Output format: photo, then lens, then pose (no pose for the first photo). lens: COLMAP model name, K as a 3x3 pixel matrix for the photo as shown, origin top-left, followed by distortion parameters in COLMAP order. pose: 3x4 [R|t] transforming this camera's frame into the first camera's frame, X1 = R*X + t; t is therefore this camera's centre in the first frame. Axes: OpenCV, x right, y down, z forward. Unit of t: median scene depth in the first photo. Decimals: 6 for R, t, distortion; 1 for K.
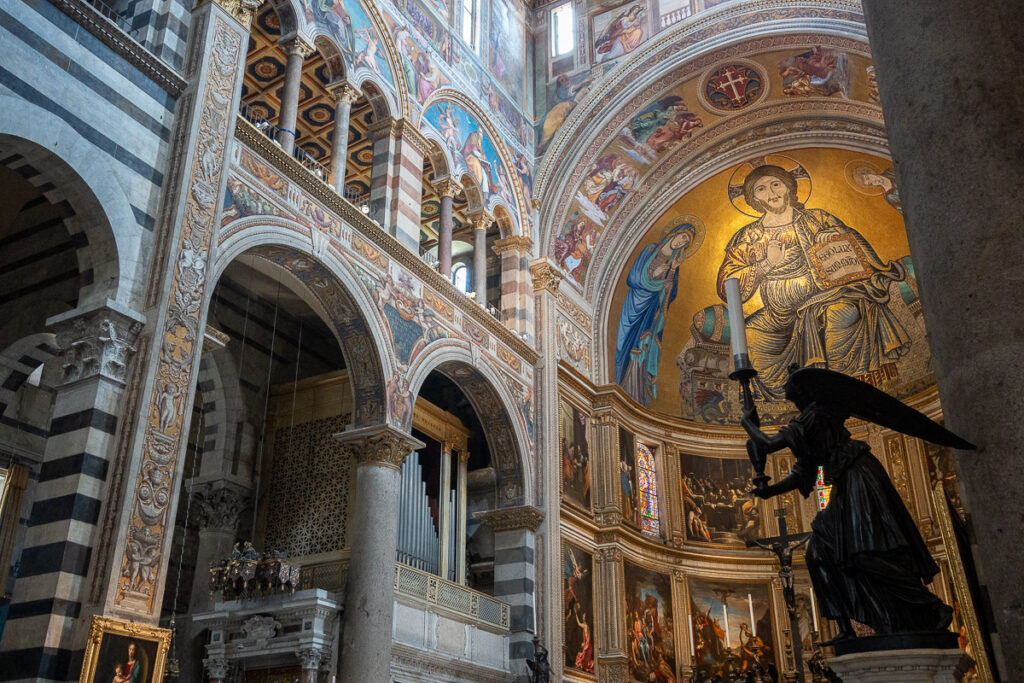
lens RADIAL K [[1016.8, 0, 510.4], [0, 1016.8, 342.7], [0, 0, 1]] dist [0.015011, 0.000000]
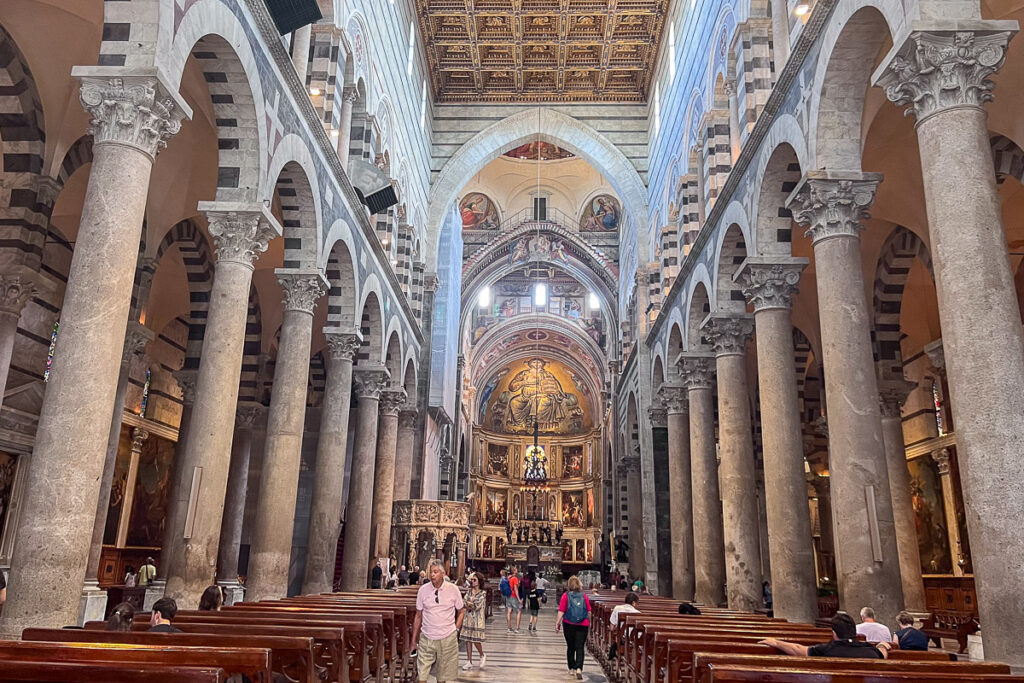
lens RADIAL K [[809.4, 0, 490.6], [0, 809.4, 297.0], [0, 0, 1]] dist [0.025844, -0.015578]
pose [[0.892523, 0.170772, 0.417421, -0.894588], [-0.225583, 0.970482, 0.085303, -0.513984], [-0.390533, -0.170298, 0.904700, -1.068822]]
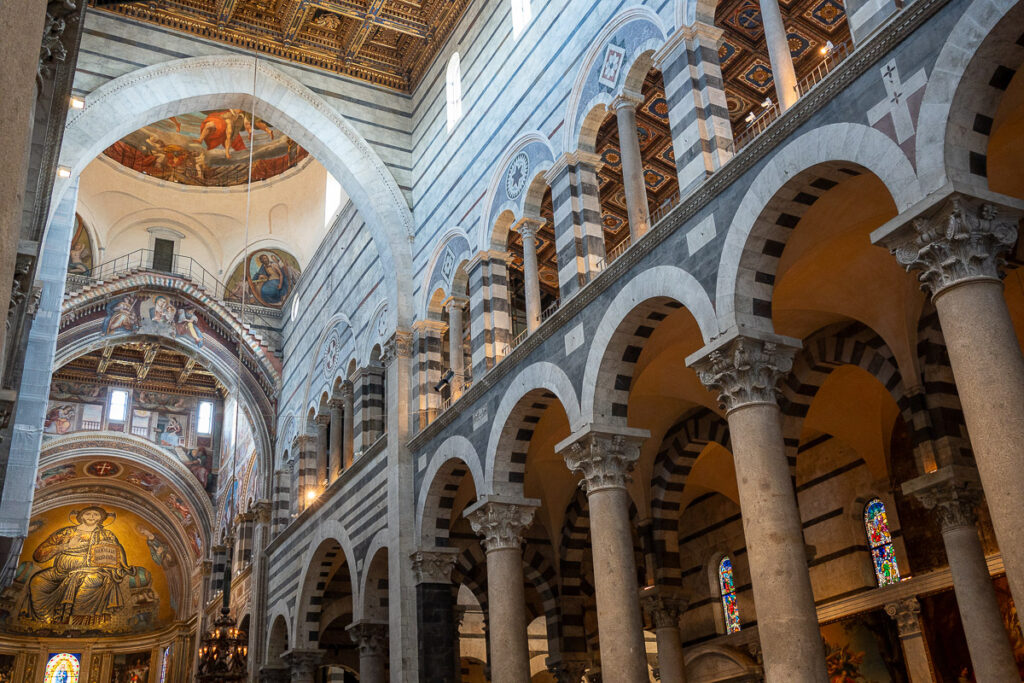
lens RADIAL K [[1016.8, 0, 513.0], [0, 1016.8, 333.3], [0, 0, 1]] dist [0.015011, 0.000000]
pose [[0.546902, 0.340024, 0.765037, -0.865654], [-0.307591, 0.931506, -0.194125, -0.337027], [-0.778644, -0.129151, 0.614031, -0.702264]]
